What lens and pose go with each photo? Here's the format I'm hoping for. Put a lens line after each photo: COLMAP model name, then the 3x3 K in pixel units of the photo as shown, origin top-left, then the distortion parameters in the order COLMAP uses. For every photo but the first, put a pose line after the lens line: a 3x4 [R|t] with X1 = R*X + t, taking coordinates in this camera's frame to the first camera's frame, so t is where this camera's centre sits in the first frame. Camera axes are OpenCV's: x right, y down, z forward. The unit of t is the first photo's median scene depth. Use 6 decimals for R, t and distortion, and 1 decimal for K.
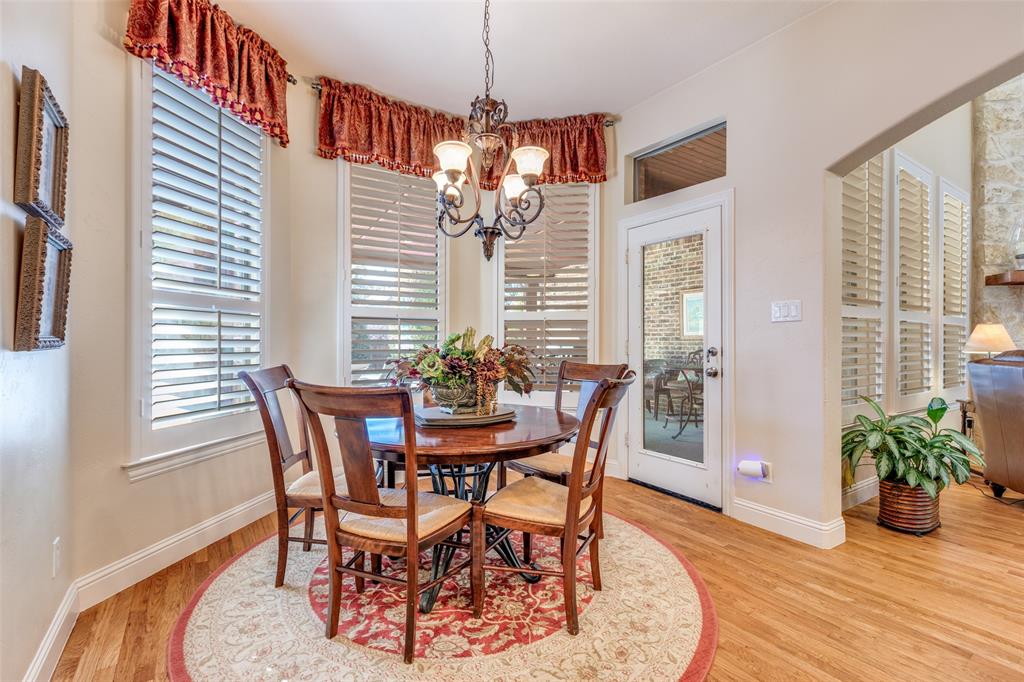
lens RADIAL K [[485.9, 0, 525.2], [0, 485.9, 336.5], [0, 0, 1]] dist [0.000328, -0.002789]
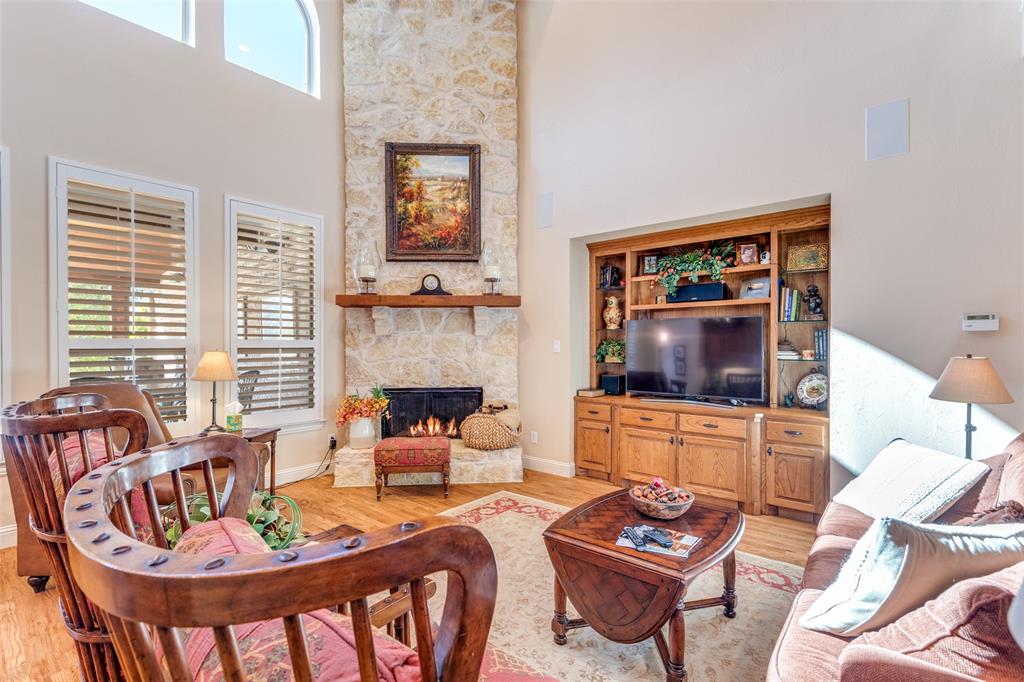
lens RADIAL K [[466.6, 0, 516.3], [0, 466.6, 341.9], [0, 0, 1]] dist [0.002135, -0.000473]
pose [[0.965864, -0.003345, 0.259029, 1.694895], [0.001411, 0.999970, 0.007652, -0.065296], [-0.259046, -0.007025, 0.965839, -0.065560]]
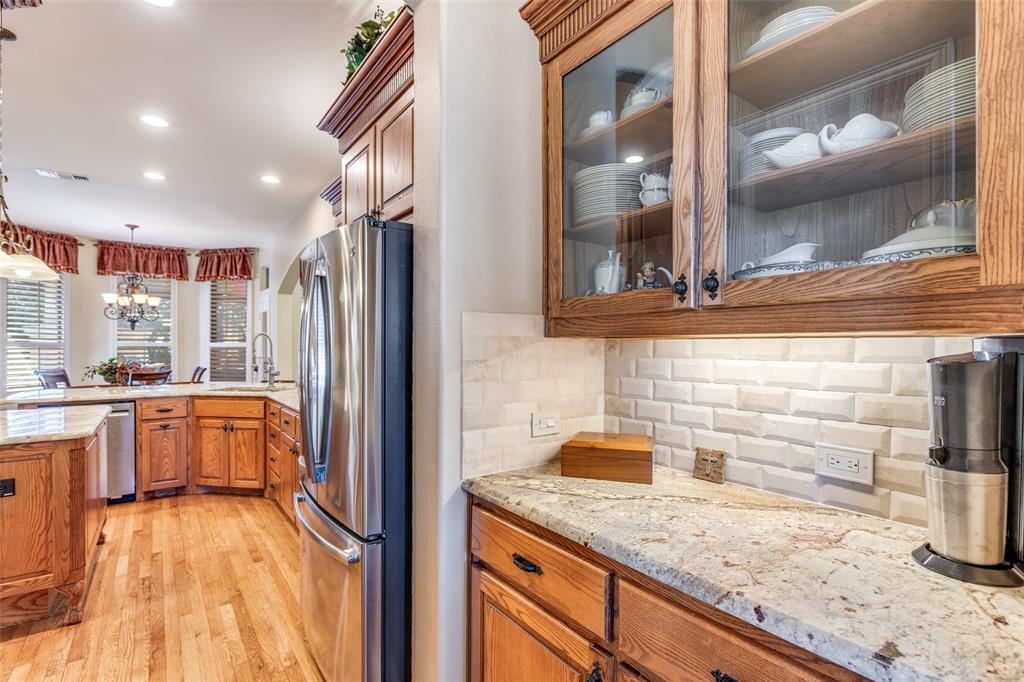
lens RADIAL K [[485.9, 0, 508.6], [0, 485.9, 341.7], [0, 0, 1]] dist [0.000328, -0.002789]
pose [[0.999411, -0.002083, 0.034242, 1.550074], [0.002011, 0.999996, 0.002121, -0.075299], [-0.034246, -0.002051, 0.999411, -1.449187]]
